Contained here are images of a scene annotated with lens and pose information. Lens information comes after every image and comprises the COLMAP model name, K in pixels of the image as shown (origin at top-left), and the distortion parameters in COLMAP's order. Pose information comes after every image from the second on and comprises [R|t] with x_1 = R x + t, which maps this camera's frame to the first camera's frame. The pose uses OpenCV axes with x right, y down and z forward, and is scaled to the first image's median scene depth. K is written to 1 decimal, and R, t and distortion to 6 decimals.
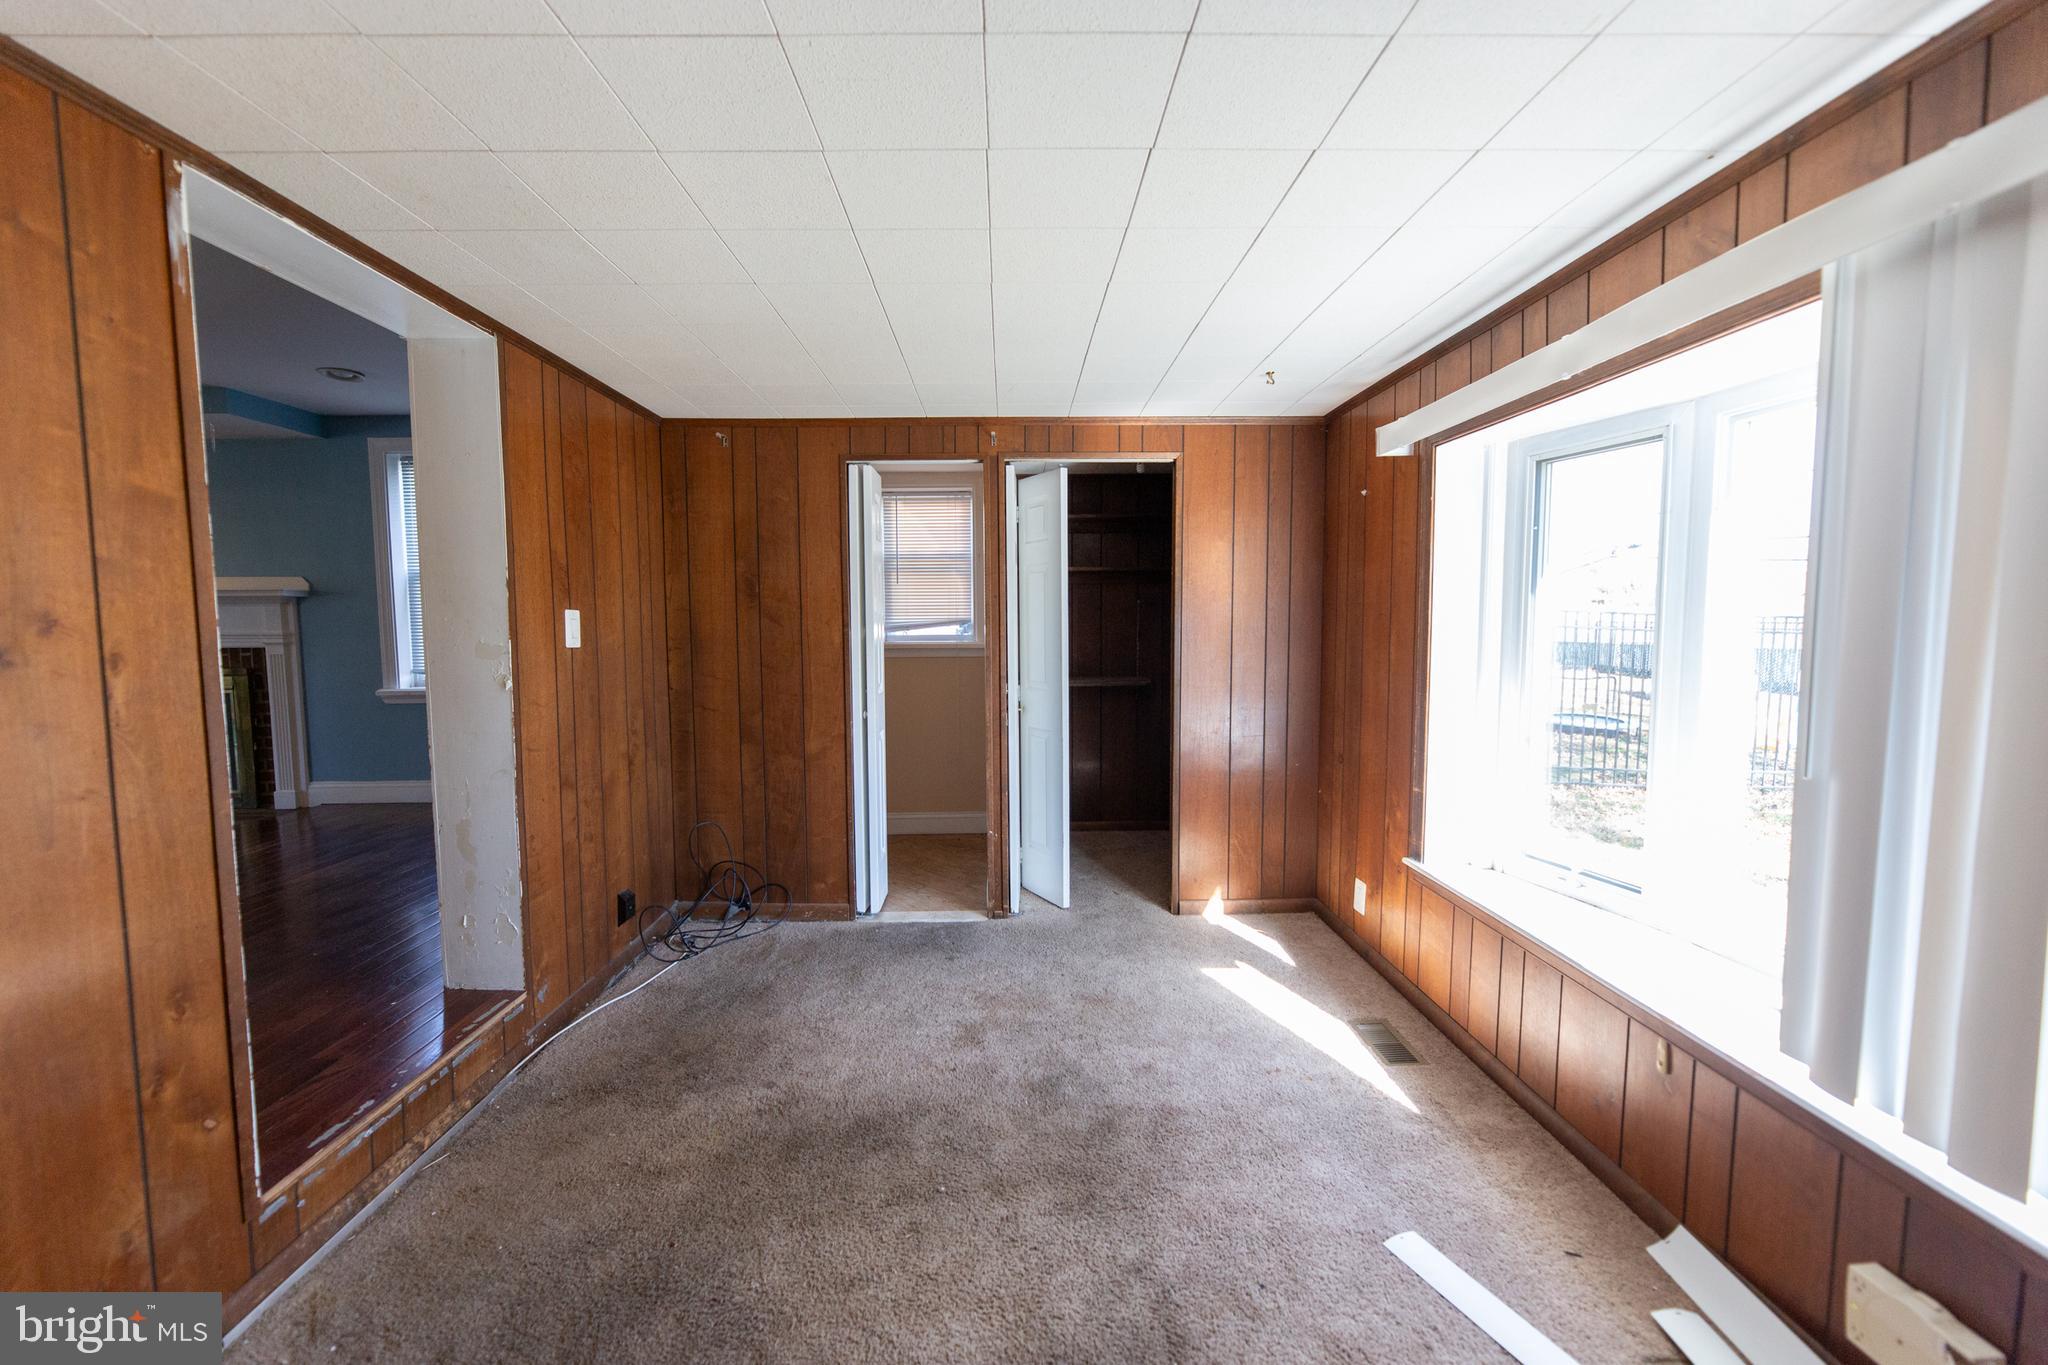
lens RADIAL K [[827.7, 0, 1014.2], [0, 827.7, 679.9], [0, 0, 1]] dist [-0.001412, -0.000311]
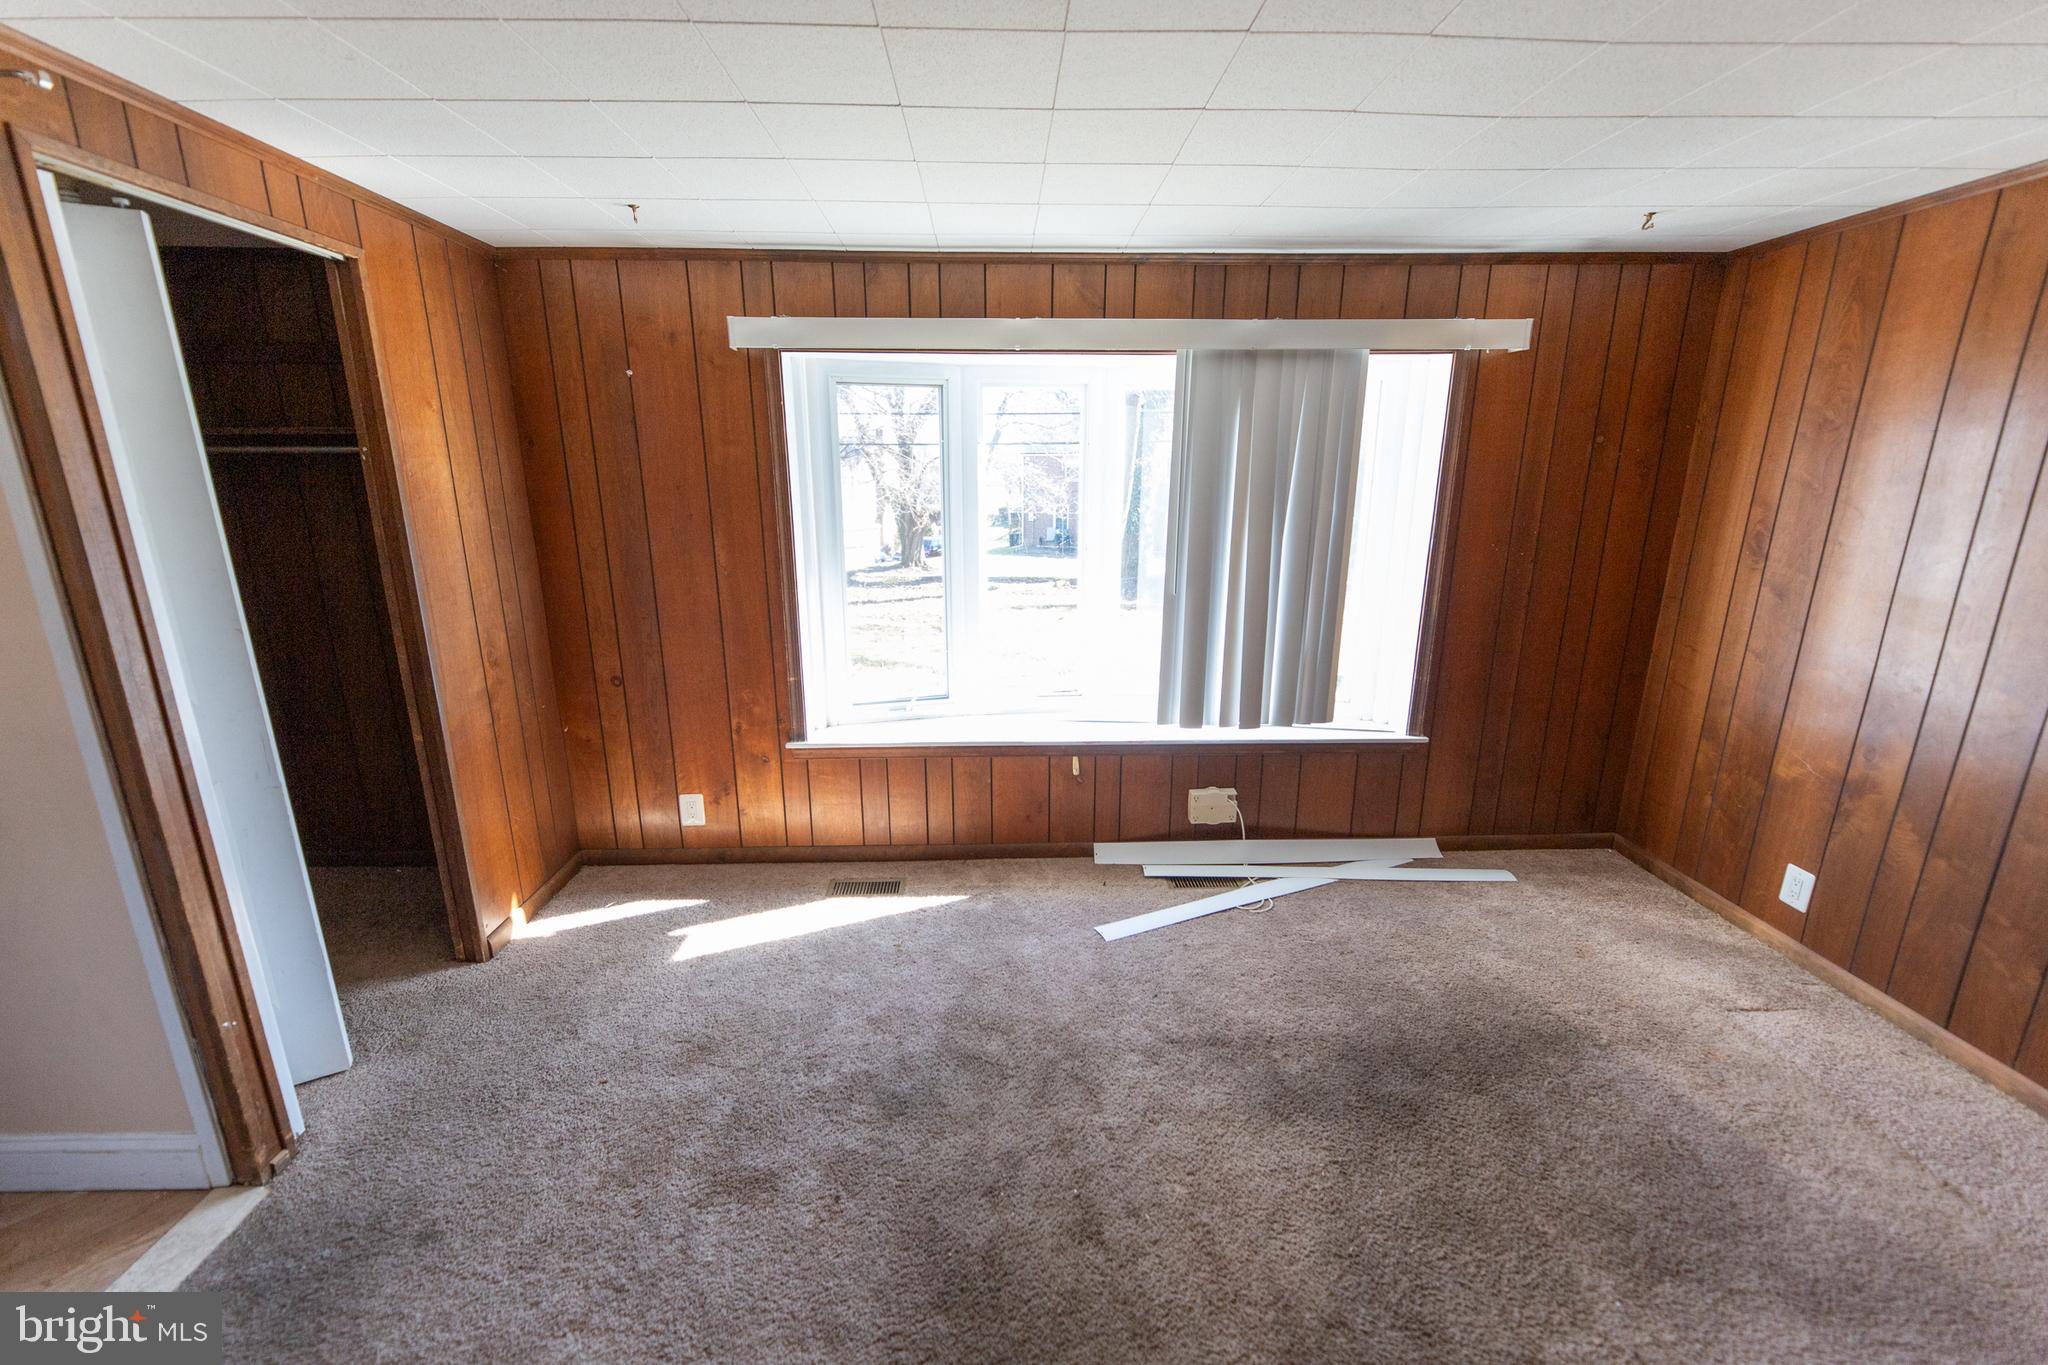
lens RADIAL K [[827.7, 0, 1014.4], [0, 827.7, 683.3], [0, 0, 1]] dist [-0.001412, -0.000311]
pose [[-0.021213, -0.242088, 0.970022, -0.636241], [0.077204, 0.966947, 0.243009, -0.114240], [-0.996790, 0.080045, -0.001822, 0.783966]]
